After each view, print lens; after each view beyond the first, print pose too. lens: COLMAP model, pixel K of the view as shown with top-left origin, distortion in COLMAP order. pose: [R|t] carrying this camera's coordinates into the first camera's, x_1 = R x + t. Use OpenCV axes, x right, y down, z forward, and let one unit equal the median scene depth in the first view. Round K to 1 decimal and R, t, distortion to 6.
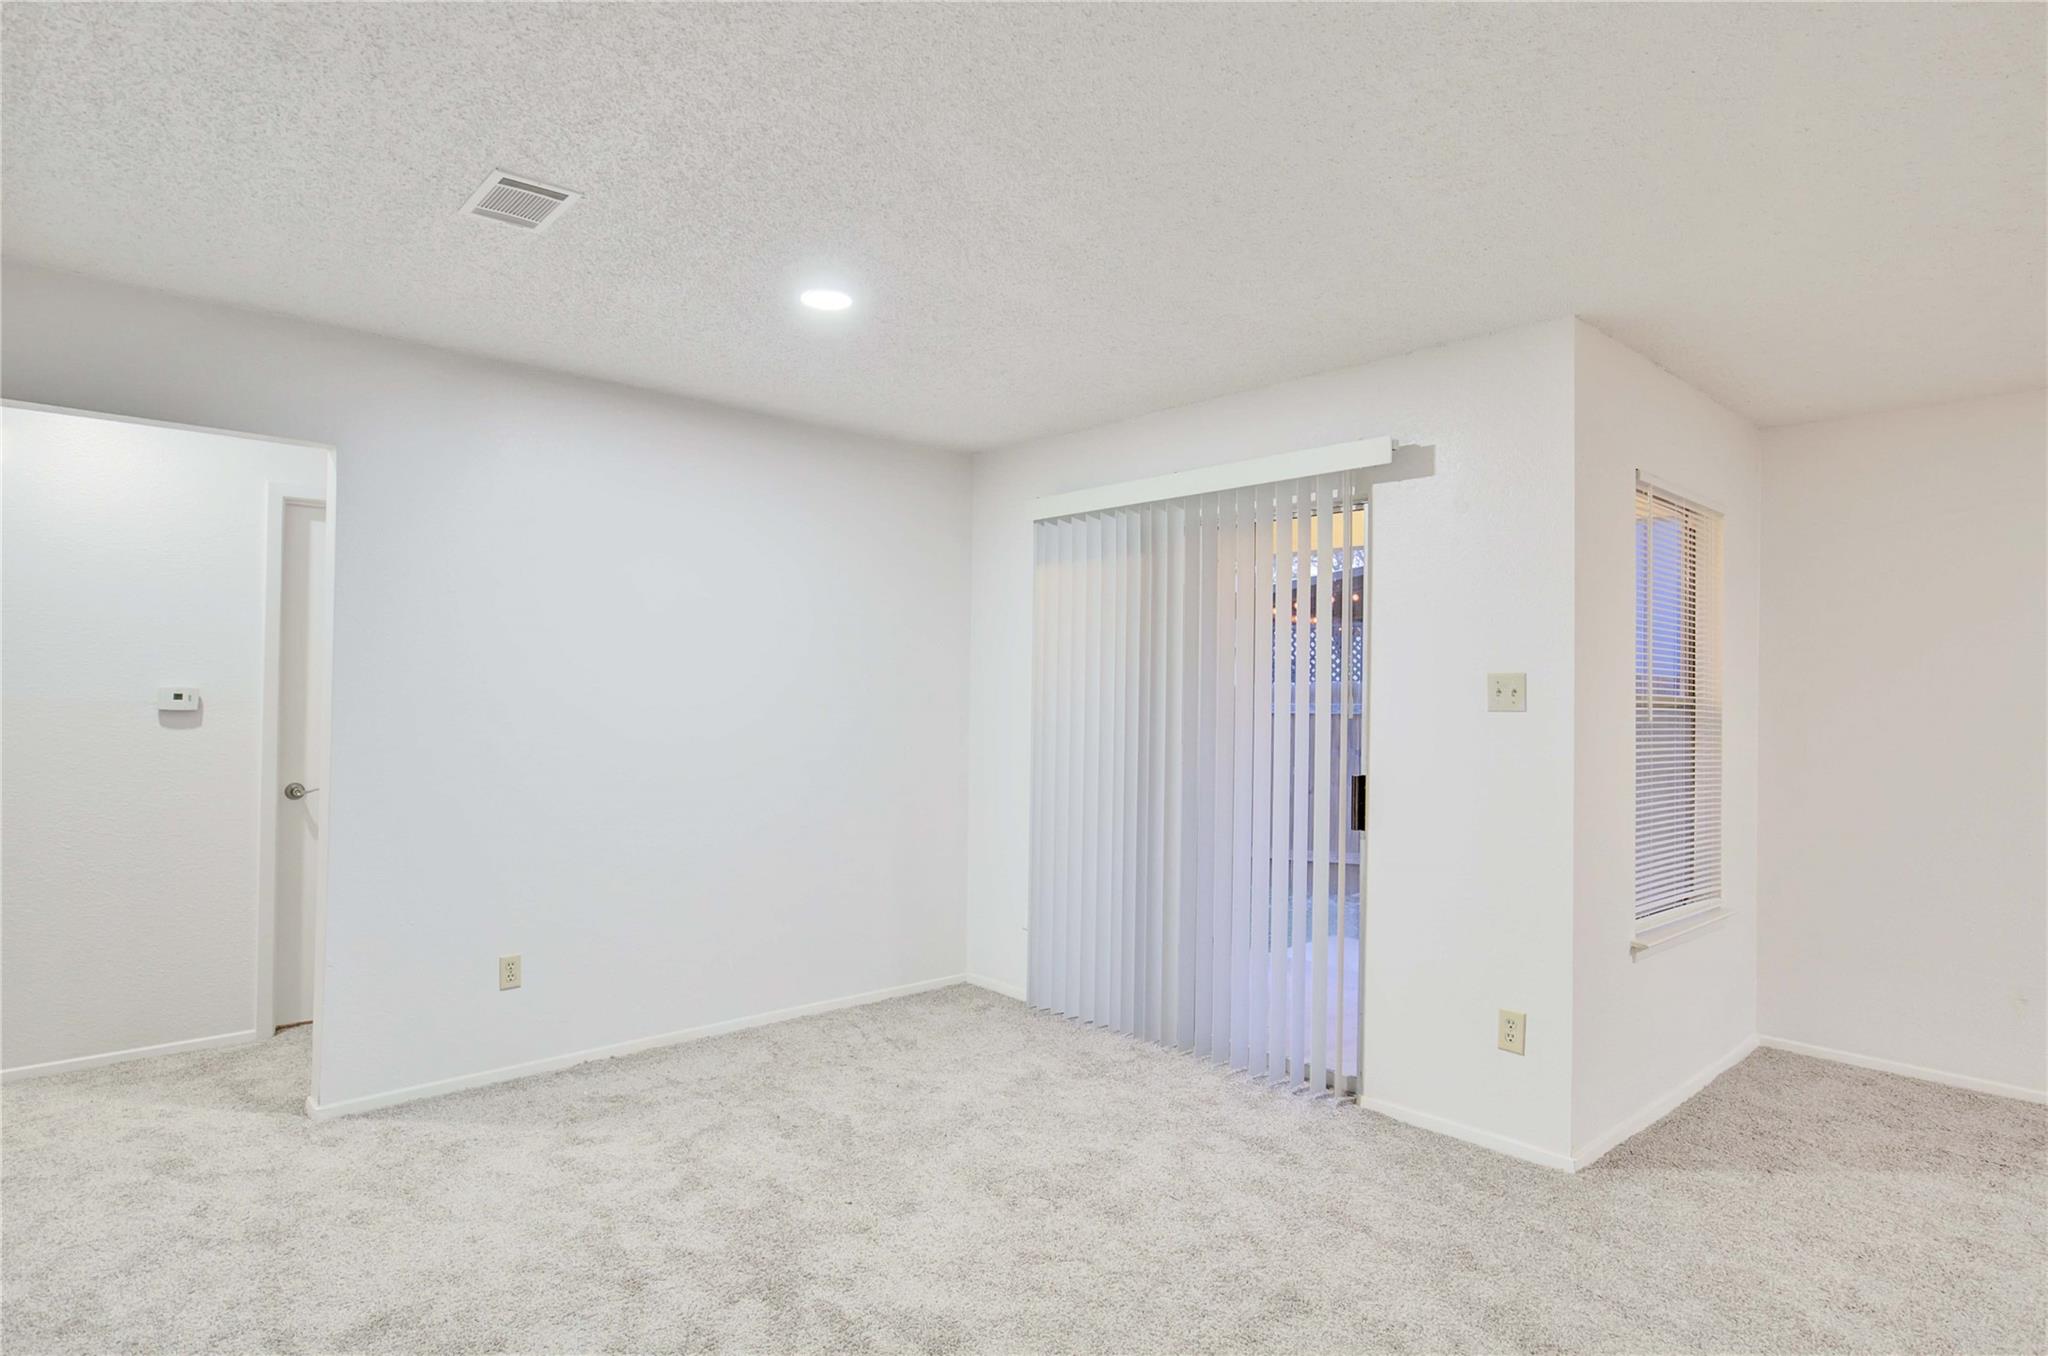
lens RADIAL K [[1093.4, 0, 1024.0], [0, 1093.4, 678.0], [0, 0, 1]] dist [0.001759, 0.000229]
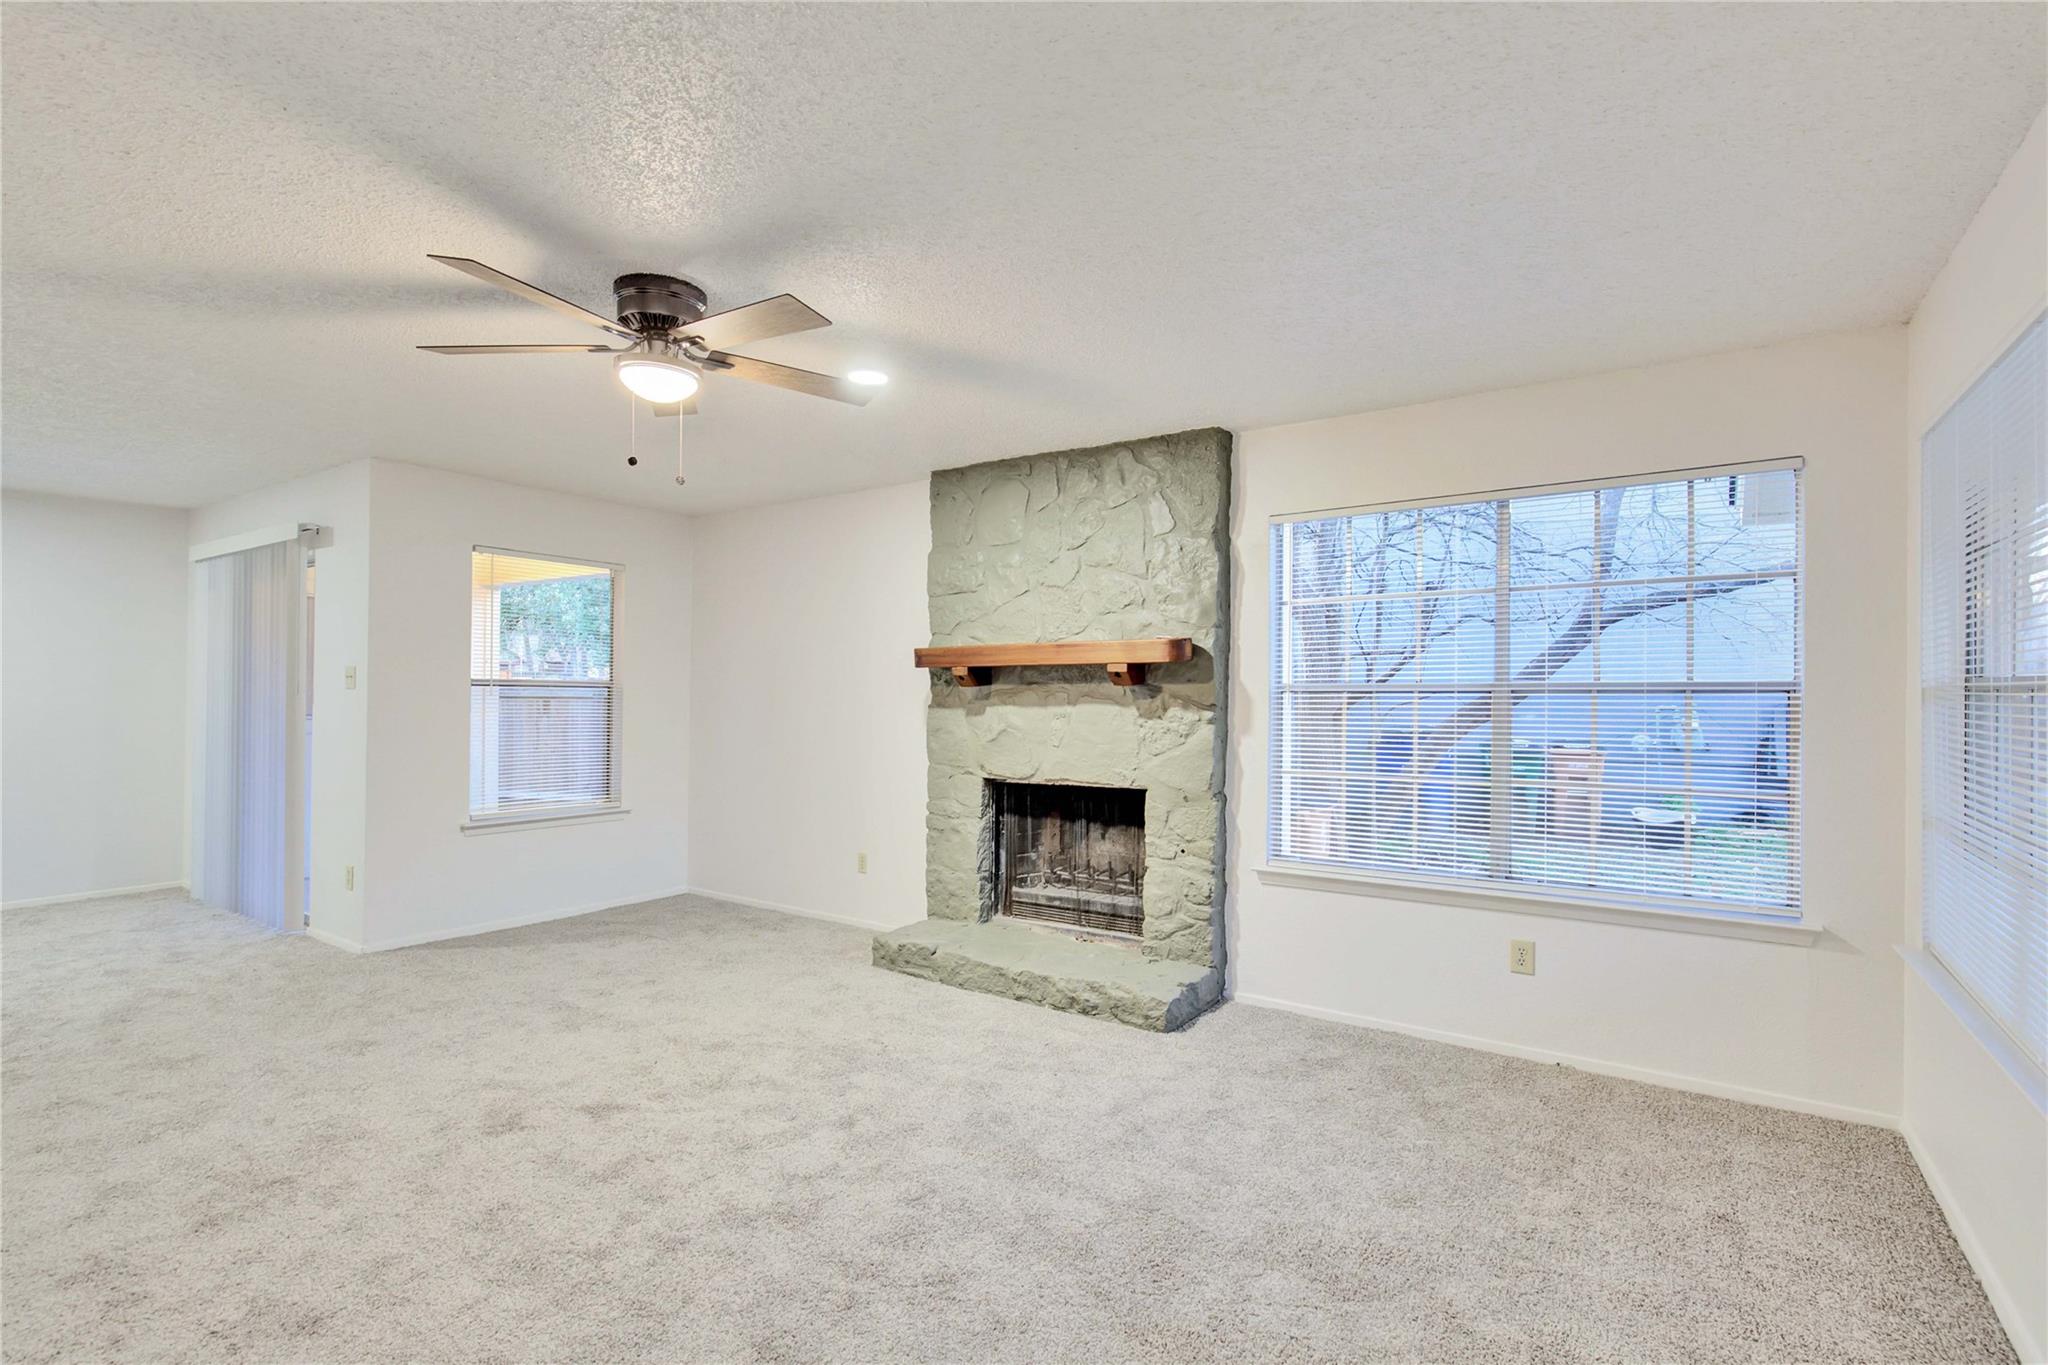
lens RADIAL K [[930.1, 0, 1029.4], [0, 930.1, 680.6], [0, 0, 1]] dist [-0.001669, -0.000689]
pose [[0.972564, -0.005562, 0.232568, 0.908314], [0.005298, 0.999984, 0.001761, 0.017295], [-0.232574, -0.000481, 0.972579, -0.510654]]
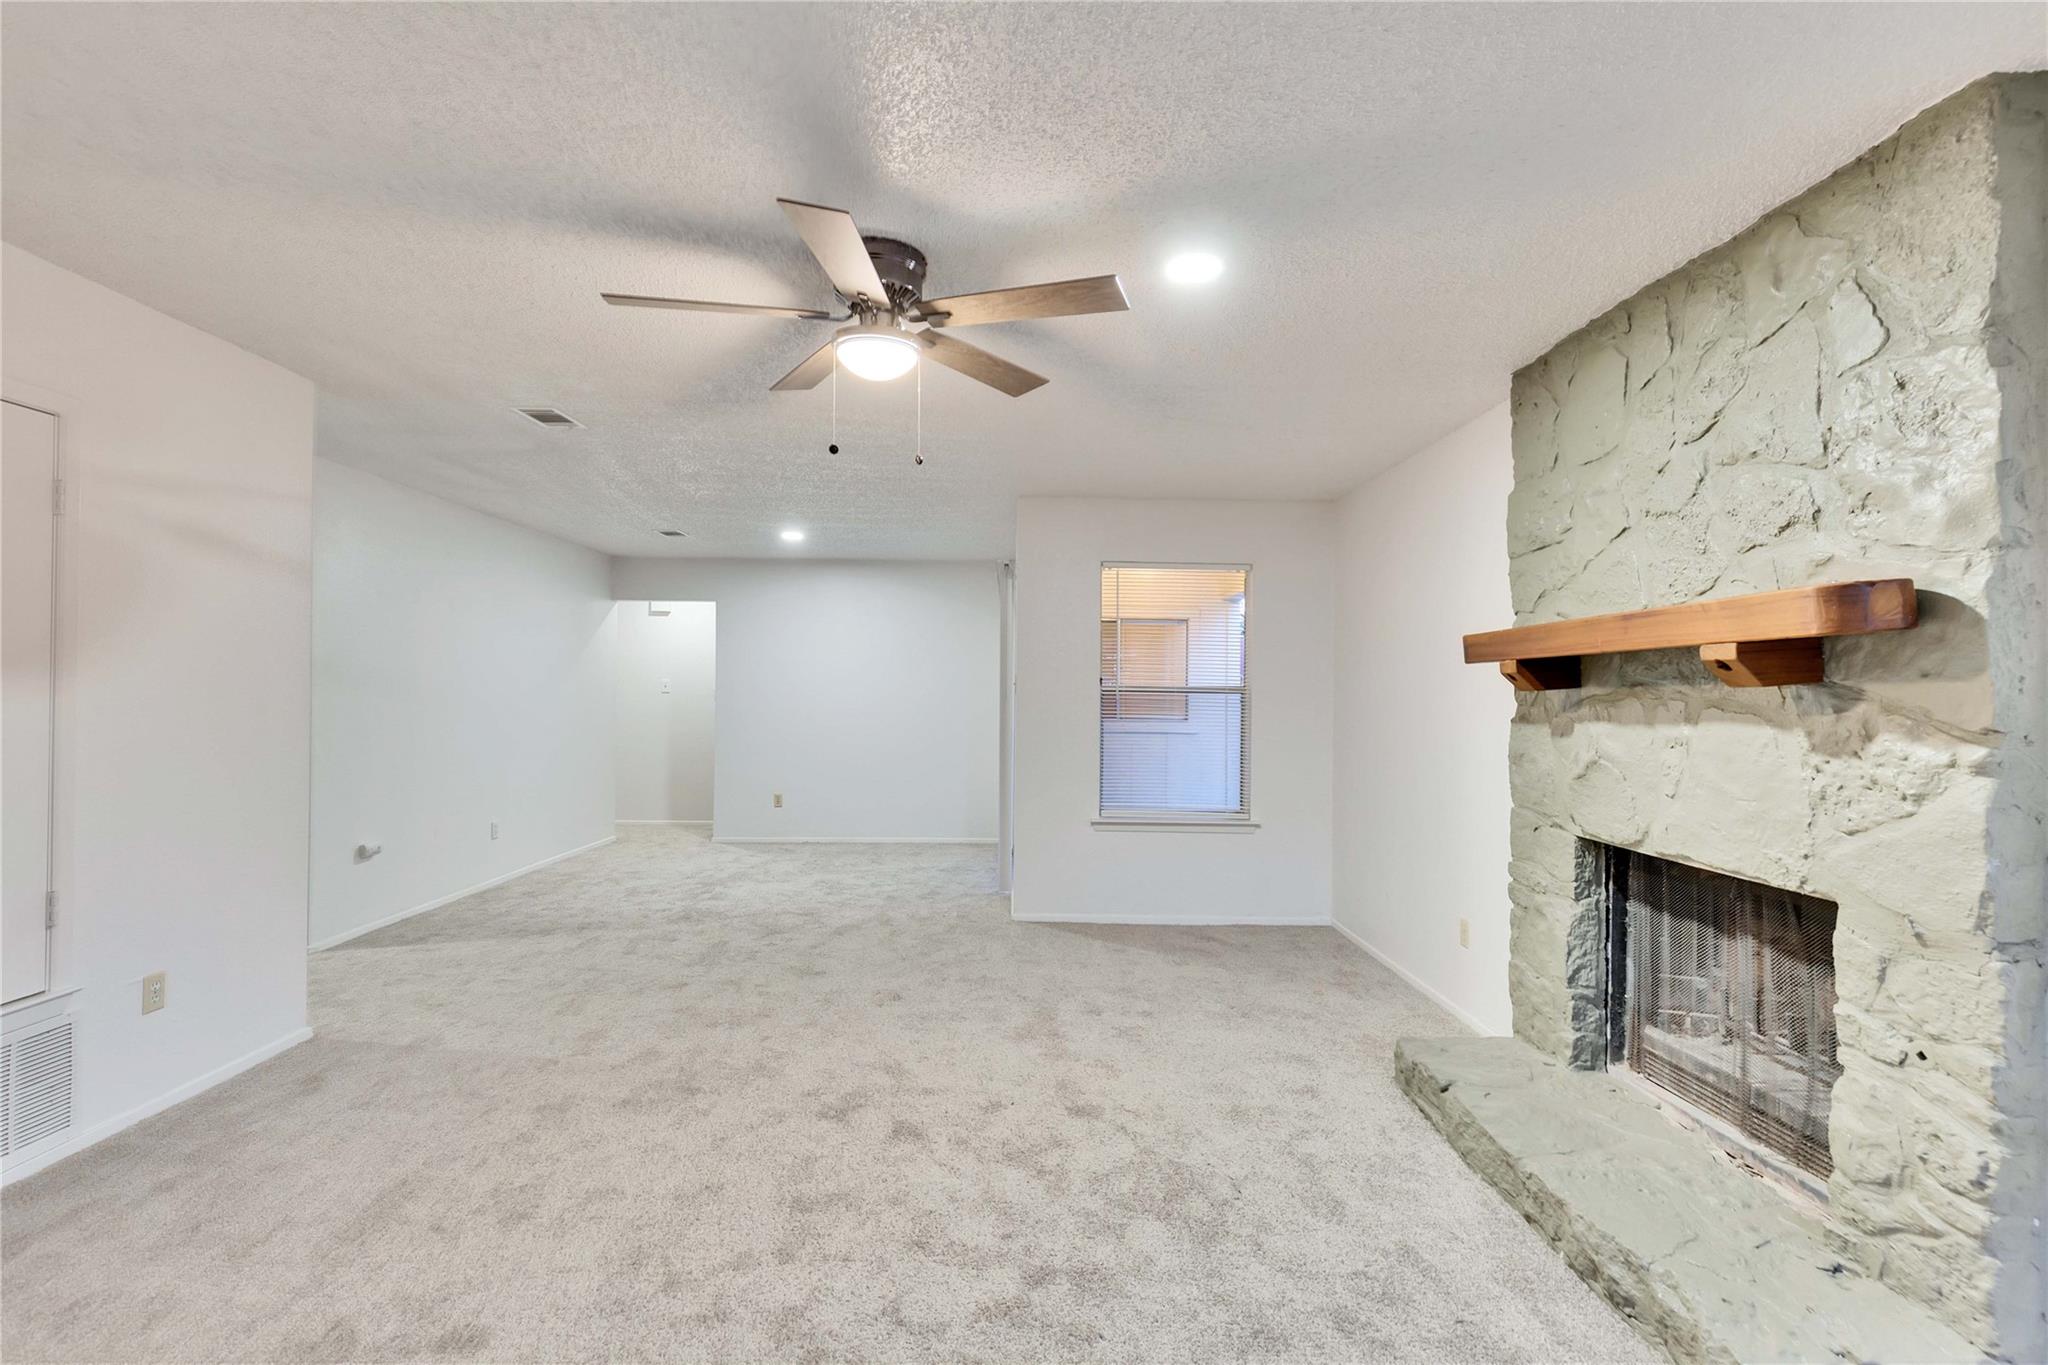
lens RADIAL K [[919.9, 0, 1038.1], [0, 919.9, 677.2], [0, 0, 1]] dist [0.003427, 0.000282]
pose [[0.756259, -0.018874, -0.654001, 1.265763], [0.008684, 0.999785, -0.018810, 0.025609], [0.654215, 0.008546, 0.756260, -0.198934]]
